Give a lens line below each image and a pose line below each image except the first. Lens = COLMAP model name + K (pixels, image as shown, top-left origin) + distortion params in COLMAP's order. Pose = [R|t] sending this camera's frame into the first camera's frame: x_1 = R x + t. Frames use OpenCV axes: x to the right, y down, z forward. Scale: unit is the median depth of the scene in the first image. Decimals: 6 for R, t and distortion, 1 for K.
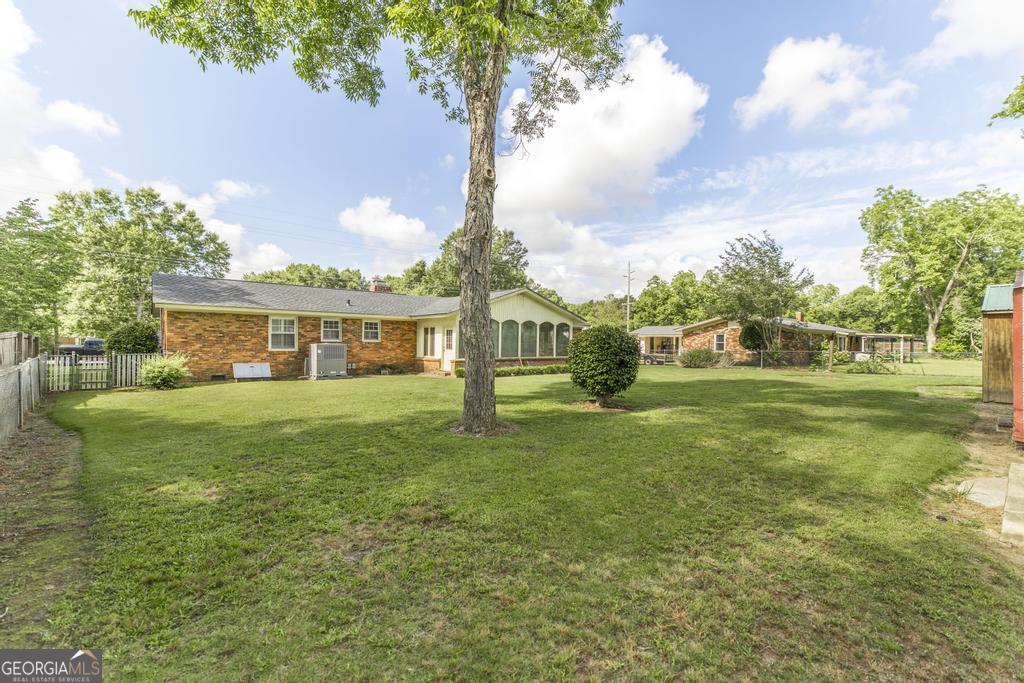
lens RADIAL K [[444.5, 0, 513.3], [0, 444.5, 340.5], [0, 0, 1]] dist [0.000015, -0.000032]
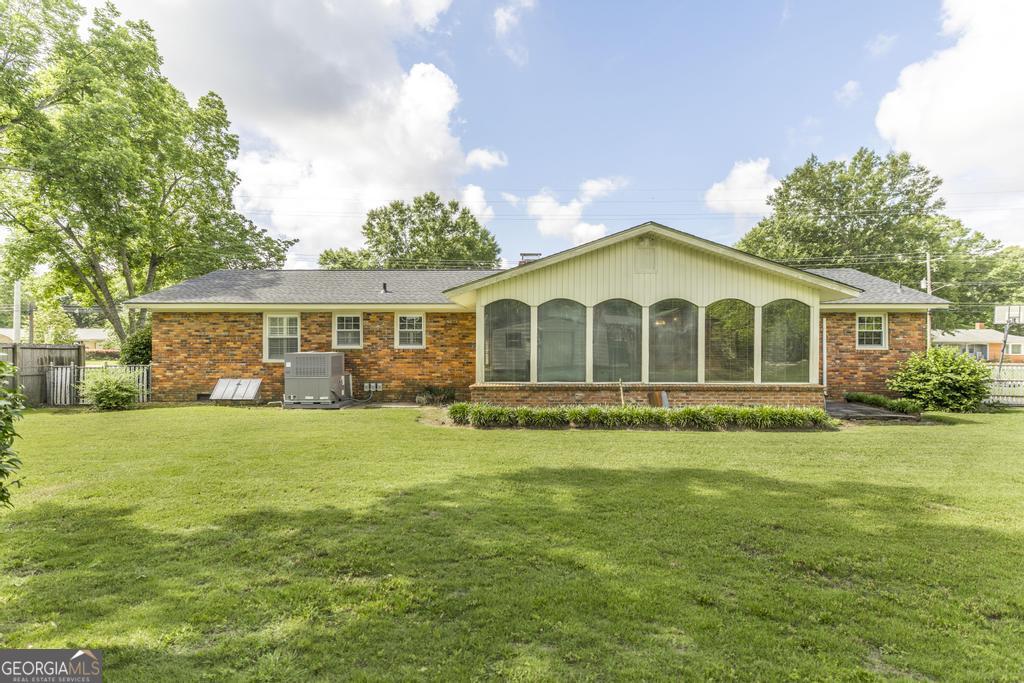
lens RADIAL K [[527.2, 0, 519.2], [0, 527.2, 343.6], [0, 0, 1]] dist [0.011368, -0.000655]
pose [[0.756822, -0.006241, -0.653592, 0.284177], [0.010017, 0.999948, 0.002050, -0.003963], [0.653545, -0.008099, 0.756845, 0.567084]]
